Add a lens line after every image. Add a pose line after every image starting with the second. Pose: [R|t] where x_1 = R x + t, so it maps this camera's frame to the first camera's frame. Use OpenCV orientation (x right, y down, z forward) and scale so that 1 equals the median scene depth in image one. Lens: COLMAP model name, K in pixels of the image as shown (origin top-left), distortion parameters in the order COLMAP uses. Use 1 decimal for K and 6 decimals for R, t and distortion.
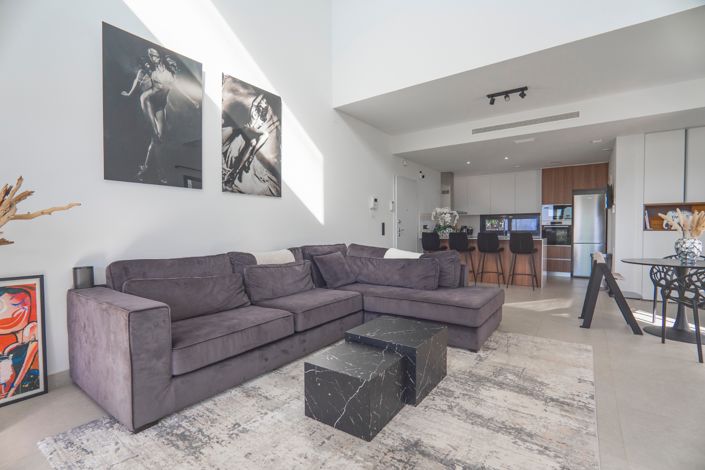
lens RADIAL K [[330.8, 0, 354.1], [0, 330.8, 236.7], [0, 0, 1]] dist [-0.015472, 0.007908]
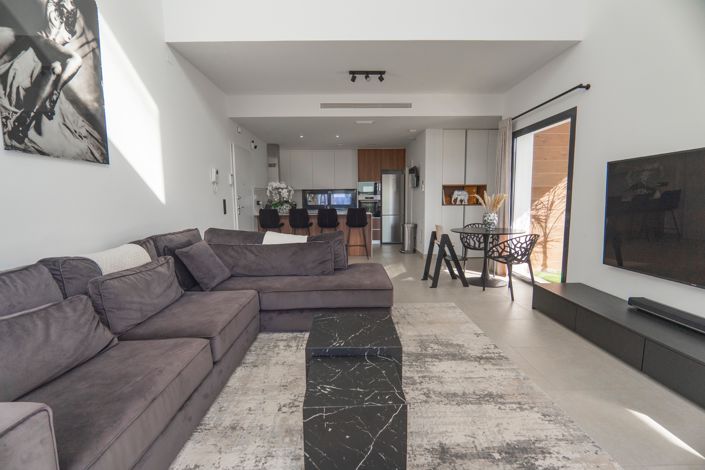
lens RADIAL K [[330.8, 0, 354.1], [0, 330.8, 236.7], [0, 0, 1]] dist [-0.015472, 0.007908]
pose [[0.805645, -0.070321, 0.588210, -0.242373], [0.019714, 0.995562, 0.092019, -0.030383], [-0.592070, -0.062539, 0.803456, 0.199747]]
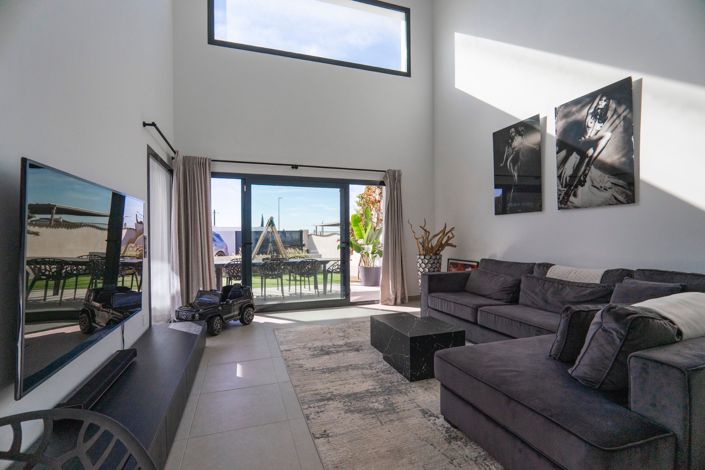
lens RADIAL K [[330.8, 0, 354.1], [0, 330.8, 236.7], [0, 0, 1]] dist [-0.015472, 0.007908]
pose [[-0.582776, 0.008240, -0.812591, 0.859393], [-0.009350, 0.999814, 0.016845, -0.052268], [0.812579, 0.017414, -0.582591, 0.998083]]
